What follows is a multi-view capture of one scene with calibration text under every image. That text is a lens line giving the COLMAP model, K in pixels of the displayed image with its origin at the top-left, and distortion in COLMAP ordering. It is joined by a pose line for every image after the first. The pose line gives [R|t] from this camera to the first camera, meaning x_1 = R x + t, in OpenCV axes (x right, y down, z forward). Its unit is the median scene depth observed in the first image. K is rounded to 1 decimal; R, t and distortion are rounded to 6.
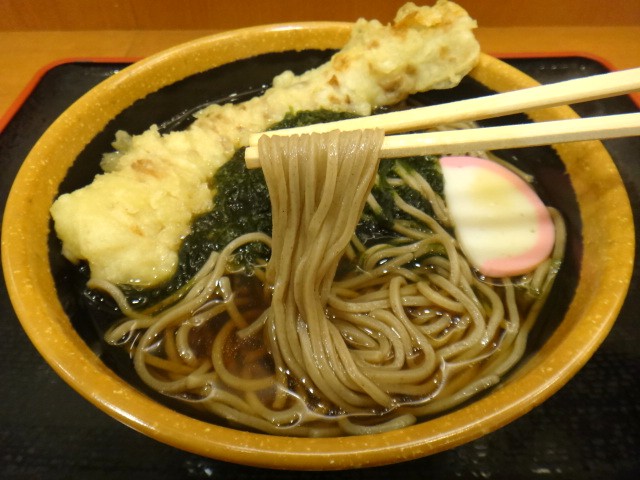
lens RADIAL K [[445.6, 0, 320.0], [0, 445.6, 240.0], [0, 0, 1]] dist [-0.029987, -0.004387]
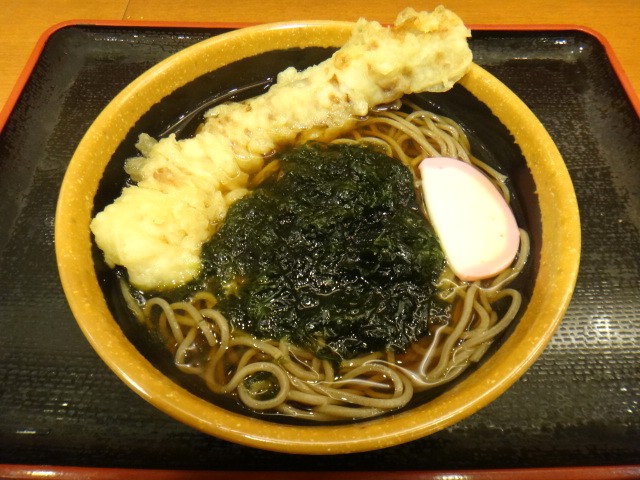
lens RADIAL K [[440.5, 0, 320.0], [0, 440.5, 240.0], [0, 0, 1]] dist [-0.045741, -0.001082]
pose [[0.999413, 0.022933, 0.025468, -0.022553], [-0.027117, 0.983568, 0.178489, -0.174412], [-0.020956, -0.179074, 0.983612, -0.105835]]
